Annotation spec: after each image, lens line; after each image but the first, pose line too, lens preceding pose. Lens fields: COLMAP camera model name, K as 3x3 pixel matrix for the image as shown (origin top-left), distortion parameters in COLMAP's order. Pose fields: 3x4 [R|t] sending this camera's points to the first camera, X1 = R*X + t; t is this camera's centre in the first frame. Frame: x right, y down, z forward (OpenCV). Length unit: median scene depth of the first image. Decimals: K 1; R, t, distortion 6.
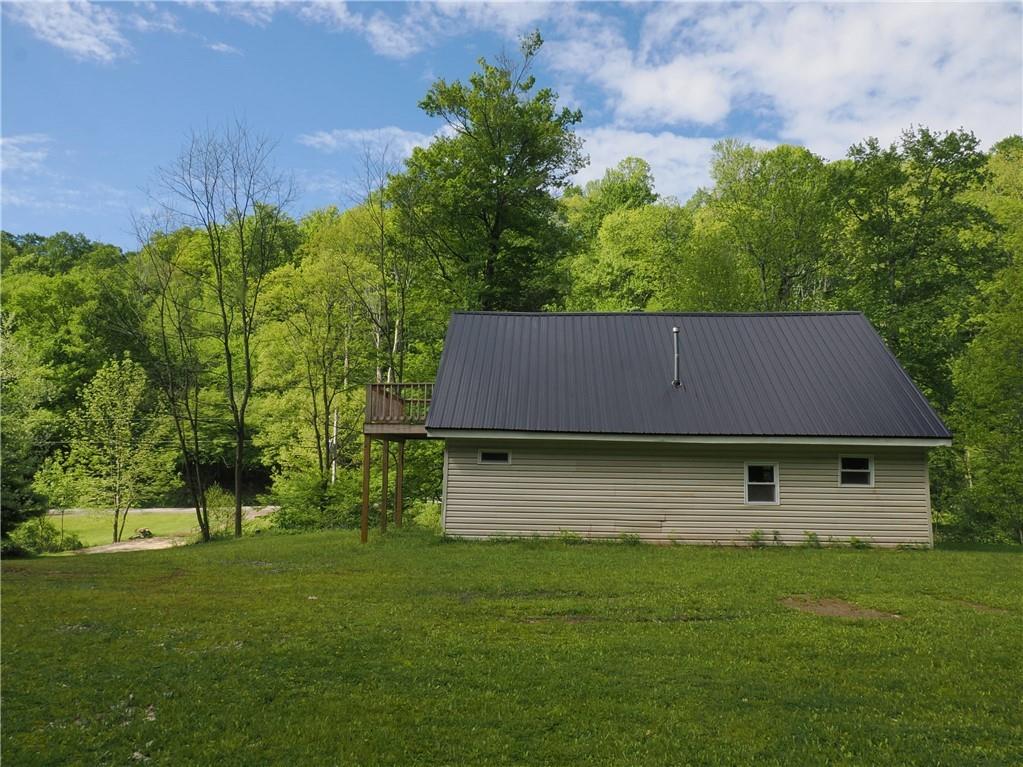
lens RADIAL K [[735.8, 0, 511.5], [0, 735.8, 383.5], [0, 0, 1]] dist [-0.020847, 0.001658]
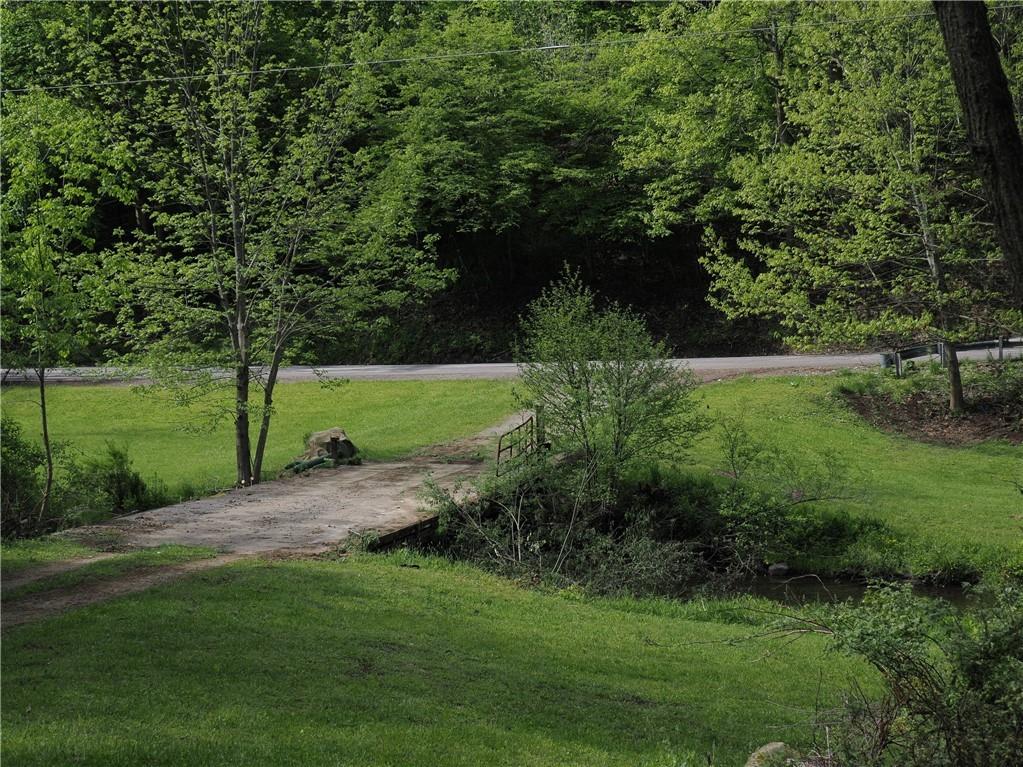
lens RADIAL K [[1141.6, 0, 511.5], [0, 1141.6, 383.5], [0, 0, 1]] dist [0.009387, 0.007518]
pose [[0.959660, 0.004187, -0.281133, -0.303705], [0.046388, 0.983829, 0.172999, 0.102894], [0.277311, -0.179061, 0.943947, 0.590183]]
